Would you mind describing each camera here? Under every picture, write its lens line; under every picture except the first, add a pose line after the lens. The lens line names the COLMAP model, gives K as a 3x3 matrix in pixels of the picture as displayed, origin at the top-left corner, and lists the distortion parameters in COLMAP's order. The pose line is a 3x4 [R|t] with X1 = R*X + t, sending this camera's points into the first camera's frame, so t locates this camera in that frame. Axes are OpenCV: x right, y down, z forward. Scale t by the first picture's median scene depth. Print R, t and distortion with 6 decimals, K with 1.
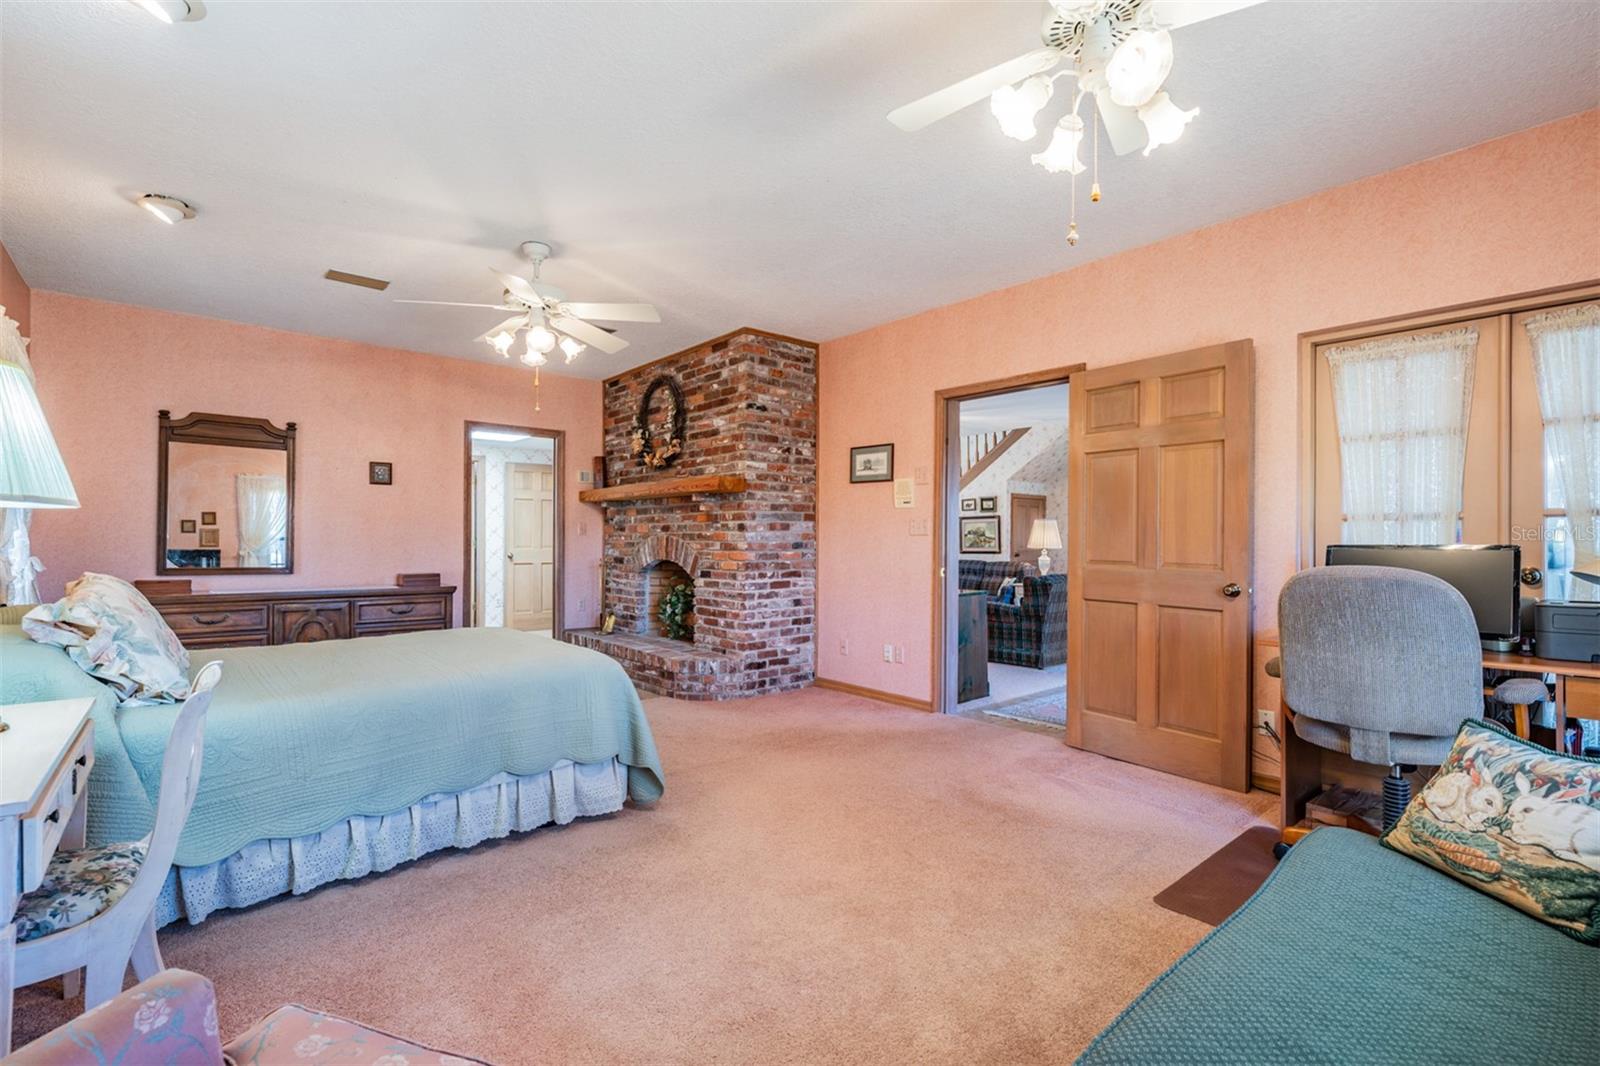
lens RADIAL K [[703.4, 0, 810.7], [0, 703.4, 541.2], [0, 0, 1]] dist [0.001761, -0.002153]
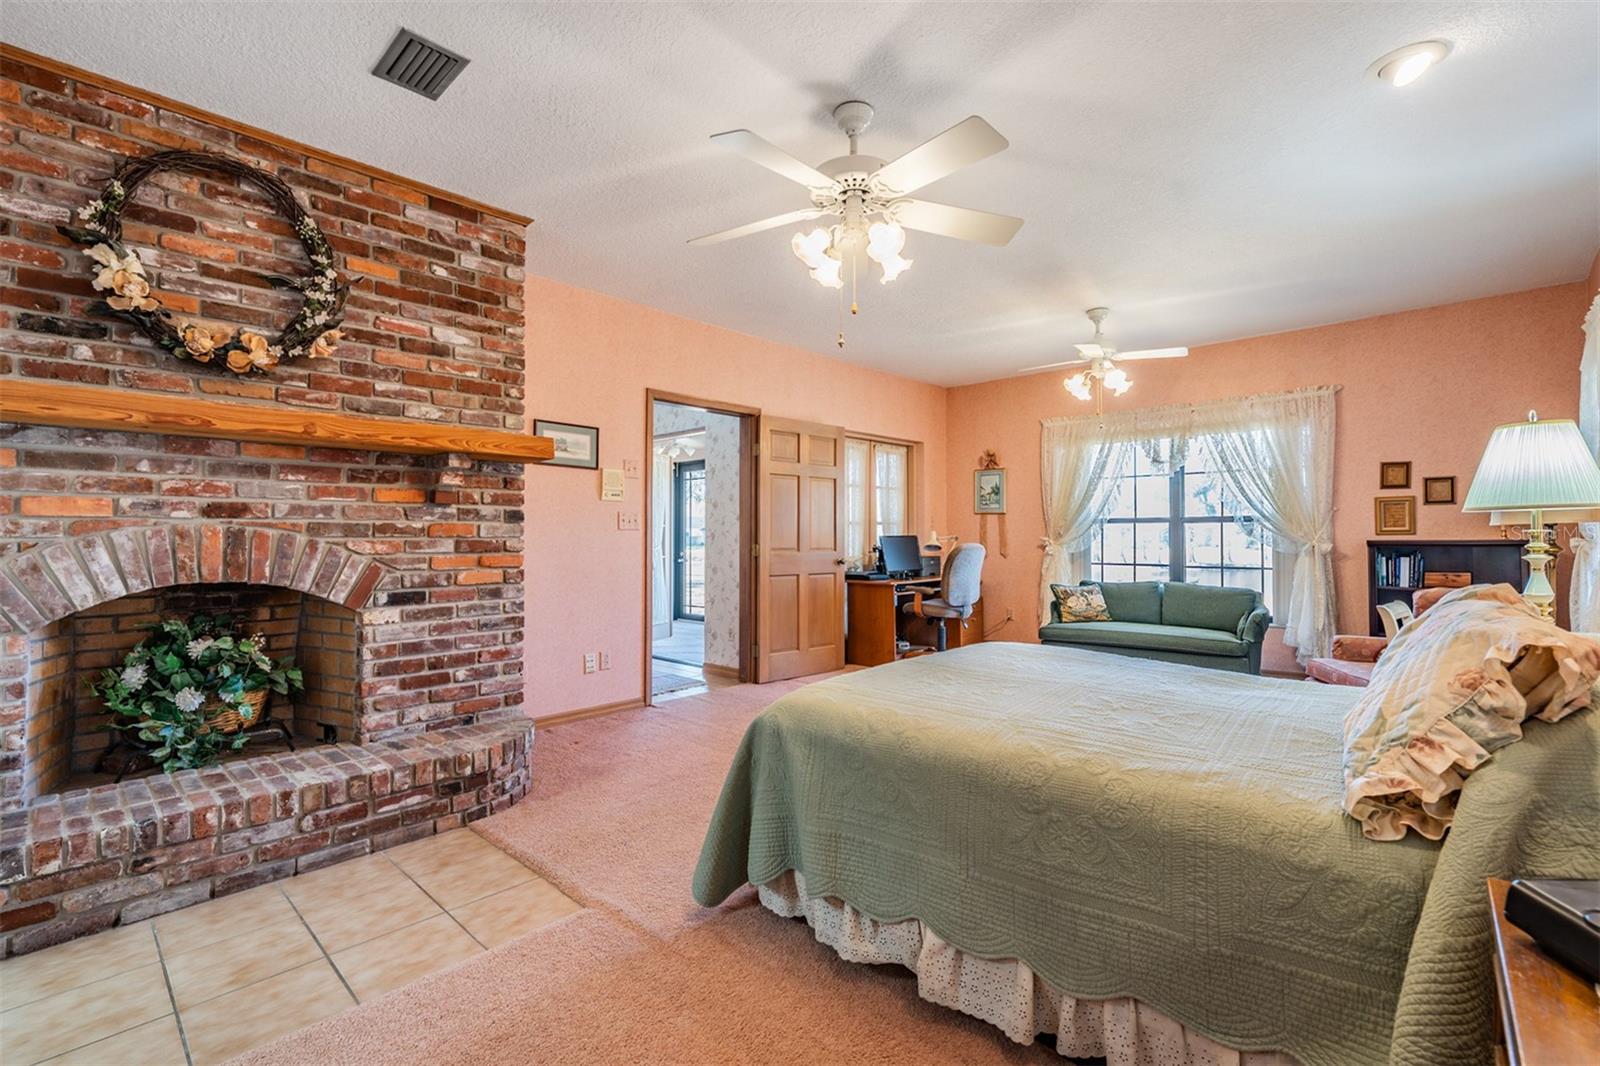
lens RADIAL K [[703.4, 0, 834.7], [0, 703.4, 523.5], [0, 0, 1]] dist [0.001761, -0.002153]
pose [[-0.121223, 0.012142, 0.992551, -0.472860], [0.002044, 0.999926, -0.011983, -0.002857], [-0.992623, 0.000576, -0.121239, 0.471318]]
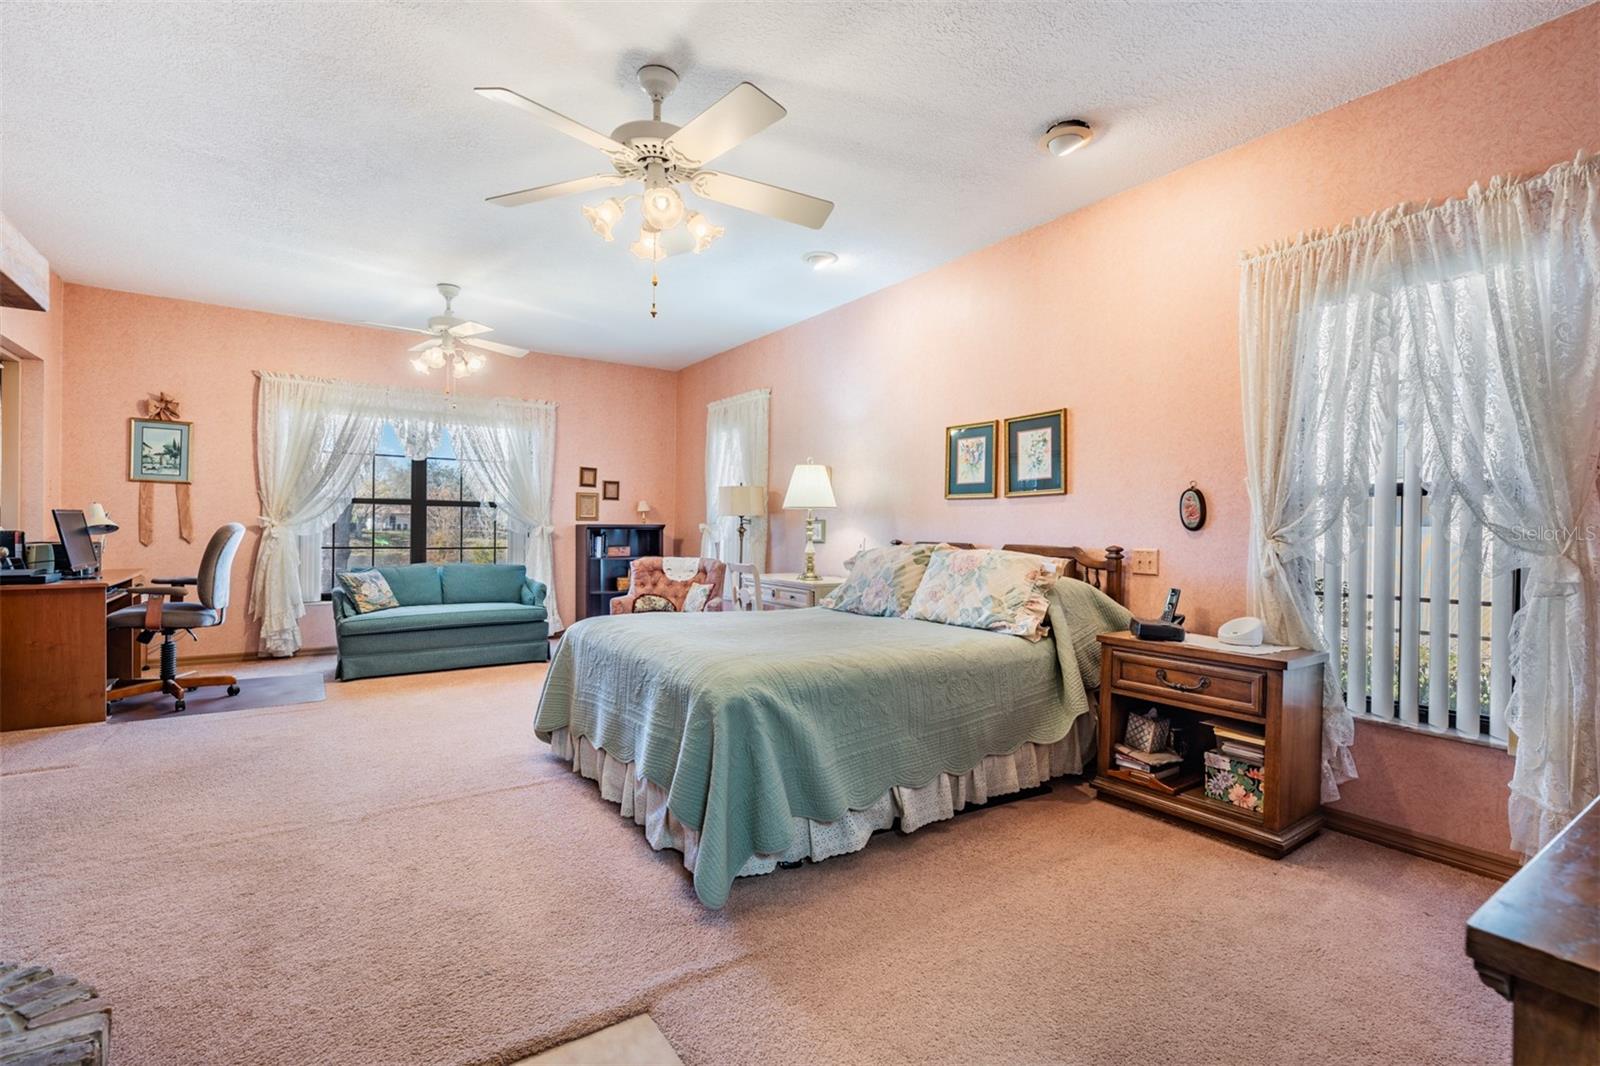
lens RADIAL K [[703.4, 0, 771.3], [0, 703.4, 536.8], [0, 0, 1]] dist [0.001761, -0.002153]
pose [[-0.993359, -0.022792, 0.112778, -0.268964], [-0.020852, 0.999614, 0.018356, 0.000090], [-0.113153, 0.015882, -0.993451, 0.701672]]
